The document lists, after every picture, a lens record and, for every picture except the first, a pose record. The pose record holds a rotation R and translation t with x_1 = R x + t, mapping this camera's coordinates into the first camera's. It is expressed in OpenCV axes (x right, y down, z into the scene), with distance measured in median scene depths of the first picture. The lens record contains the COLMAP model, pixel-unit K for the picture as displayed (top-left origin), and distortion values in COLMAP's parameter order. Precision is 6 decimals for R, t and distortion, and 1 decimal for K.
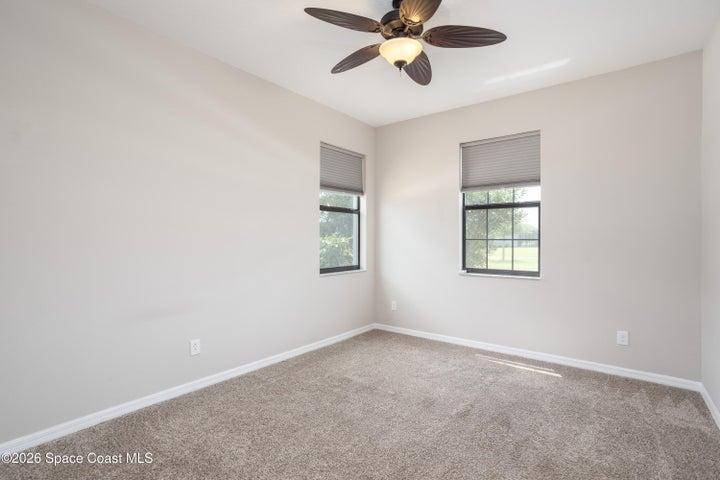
lens RADIAL K [[352.0, 0, 360.0], [0, 352.0, 240.0], [0, 0, 1]] dist [0.000822, 0.000126]
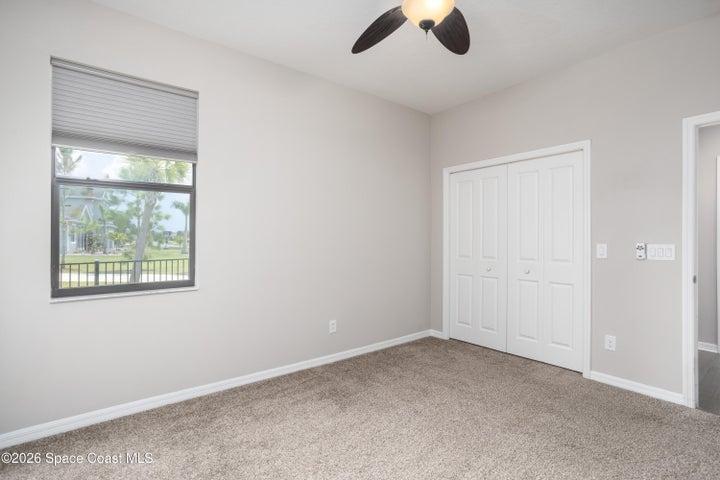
lens RADIAL K [[331.9, 0, 360.0], [0, 331.9, 240.0], [0, 0, 1]] dist [-0.001698, -0.000252]
pose [[0.965955, -0.000902, -0.258710, 0.227662], [0.000958, 1.000000, 0.000089, 0.002787], [0.258710, -0.000334, 0.965955, 0.293277]]
